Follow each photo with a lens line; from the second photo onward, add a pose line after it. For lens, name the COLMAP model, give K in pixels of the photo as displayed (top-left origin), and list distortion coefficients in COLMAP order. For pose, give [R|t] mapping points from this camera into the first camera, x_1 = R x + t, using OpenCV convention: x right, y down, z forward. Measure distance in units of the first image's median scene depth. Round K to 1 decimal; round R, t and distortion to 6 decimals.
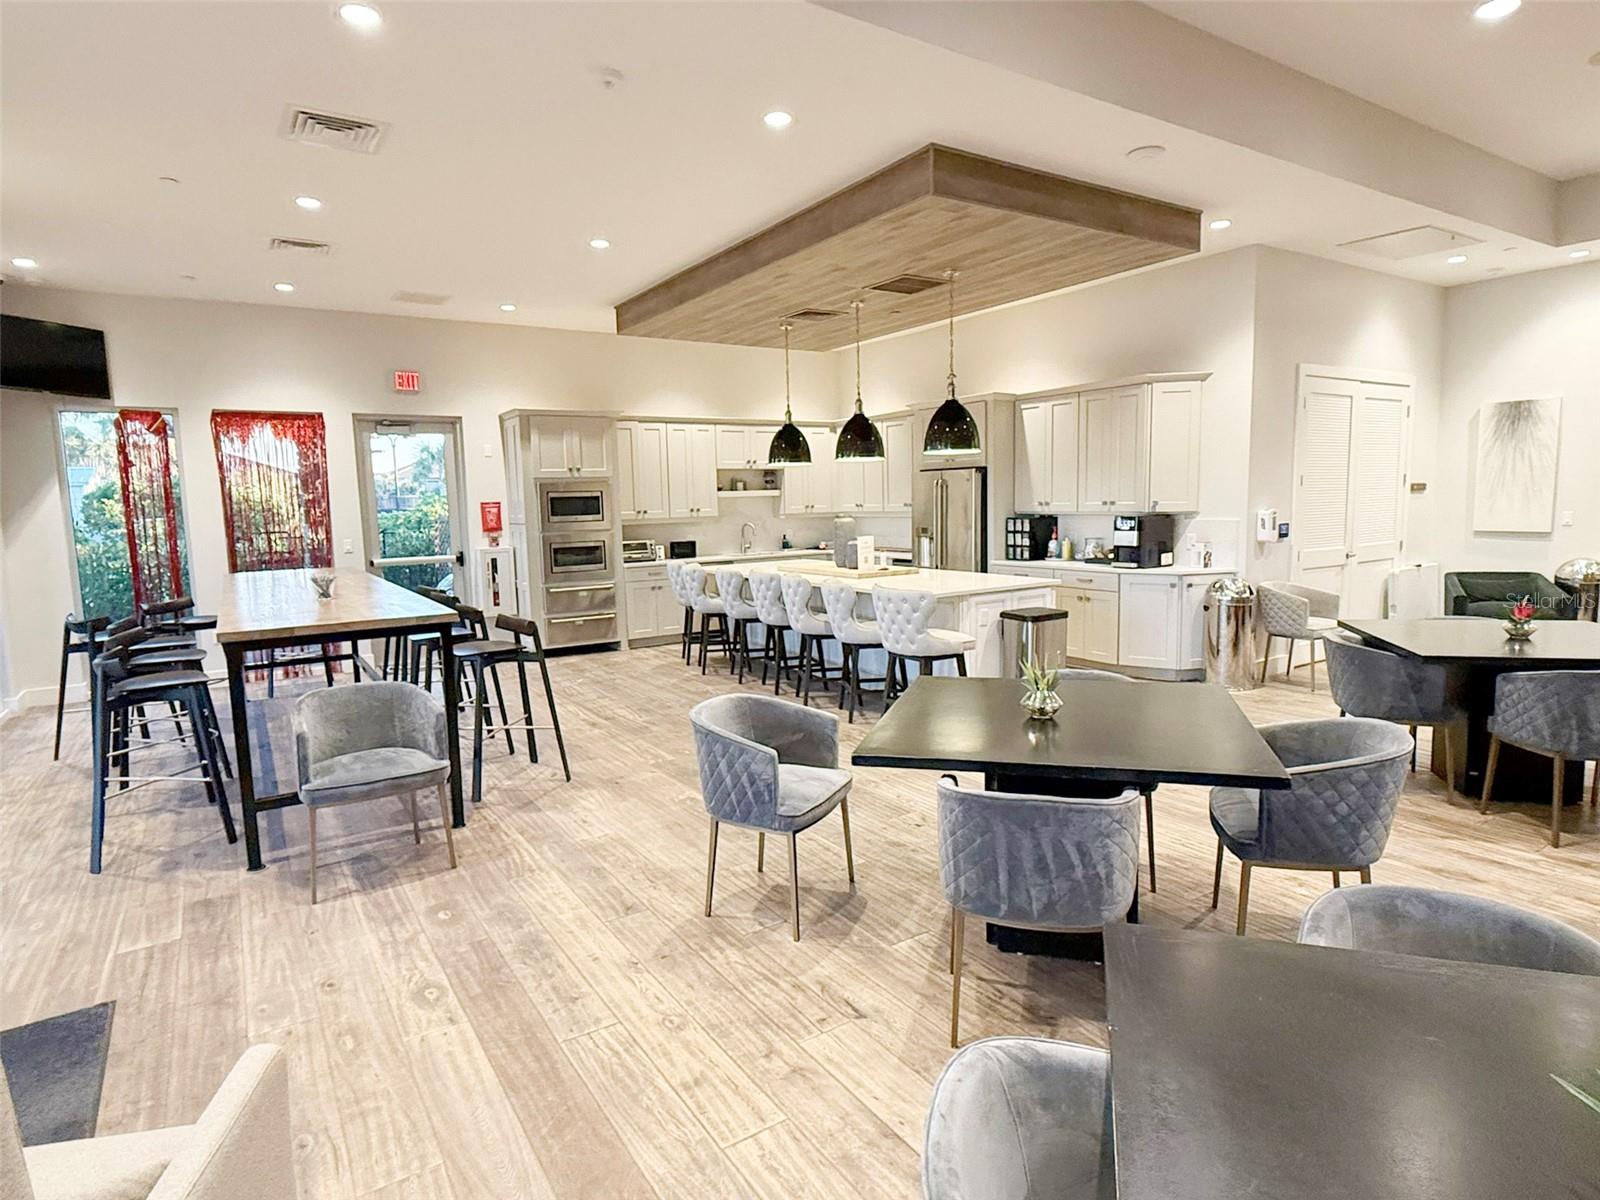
lens RADIAL K [[894.6, 0, 798.3], [0, 894.6, 598.7], [0, 0, 1]] dist [0.000948, 0.000340]
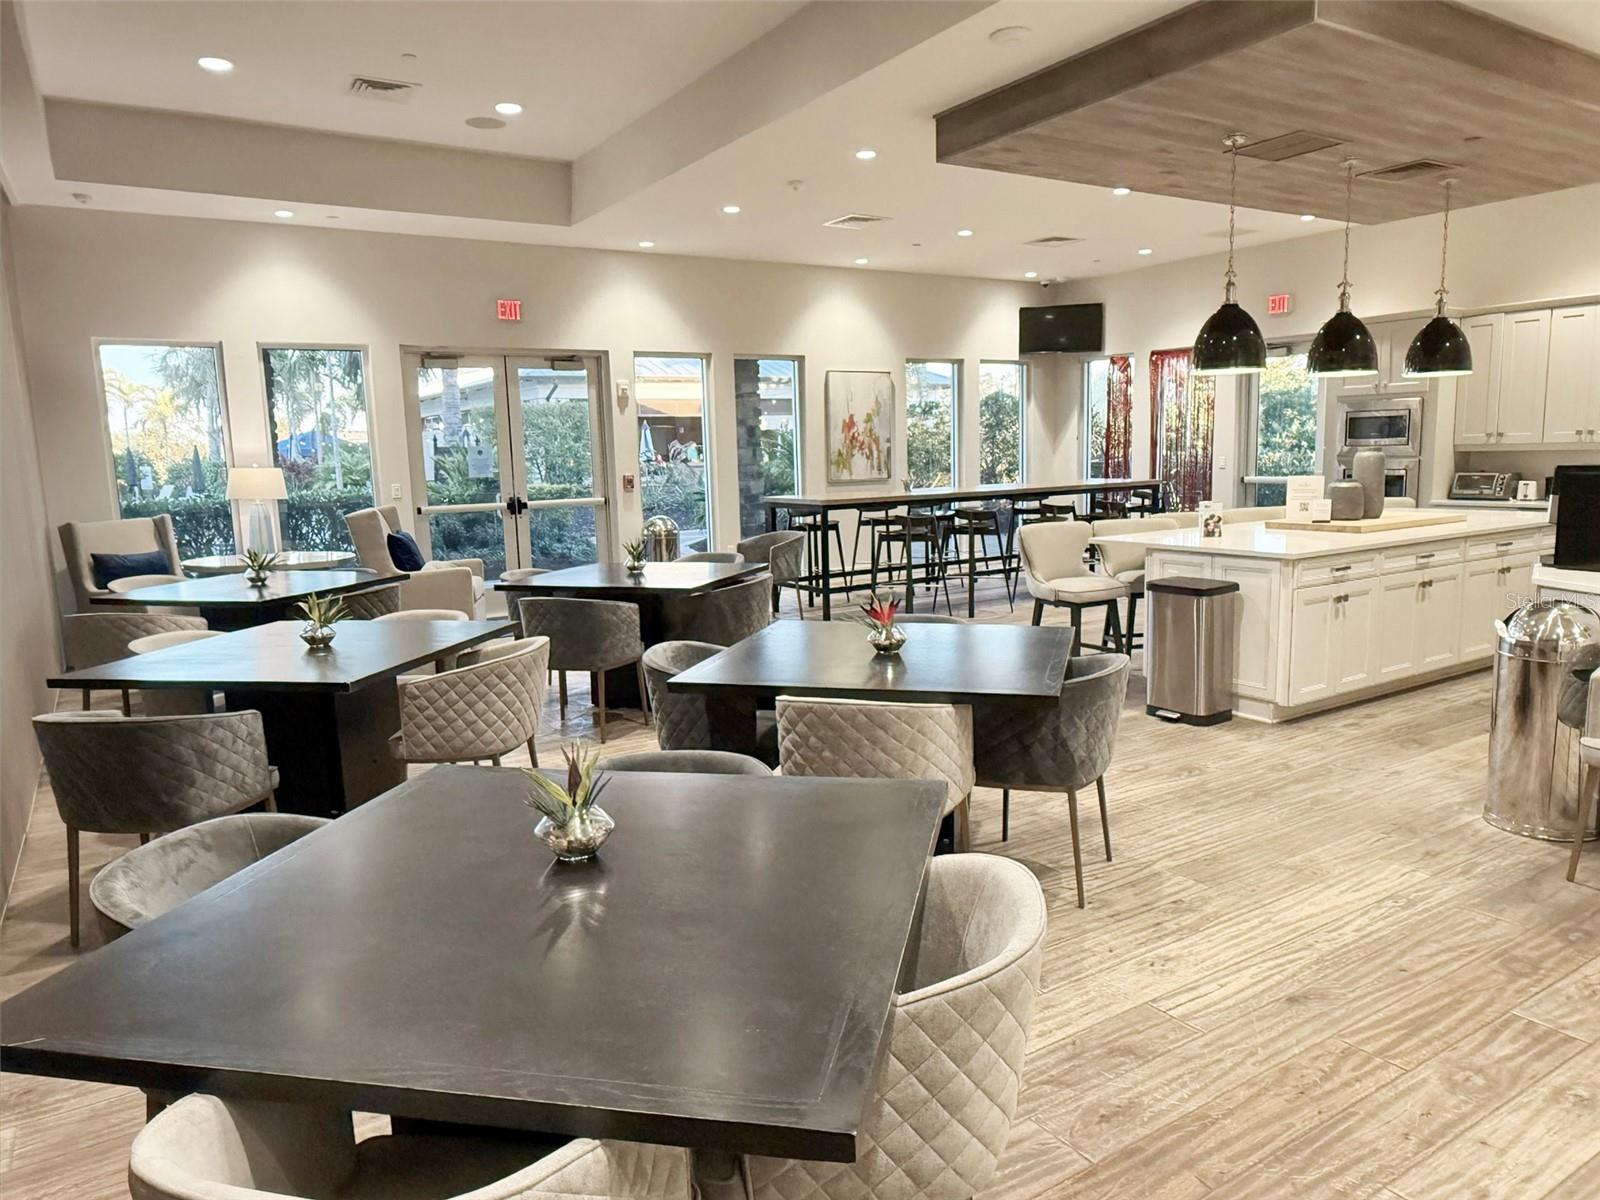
lens RADIAL K [[1088.3, 0, 798.8], [0, 1088.3, 603.4], [0, 0, 1]] dist [-0.001489, -0.000379]
pose [[0.009798, 0.166786, -0.985944, 0.979907], [-0.093609, 0.981815, 0.165157, -0.068038], [0.995561, 0.090675, 0.025232, 0.508774]]
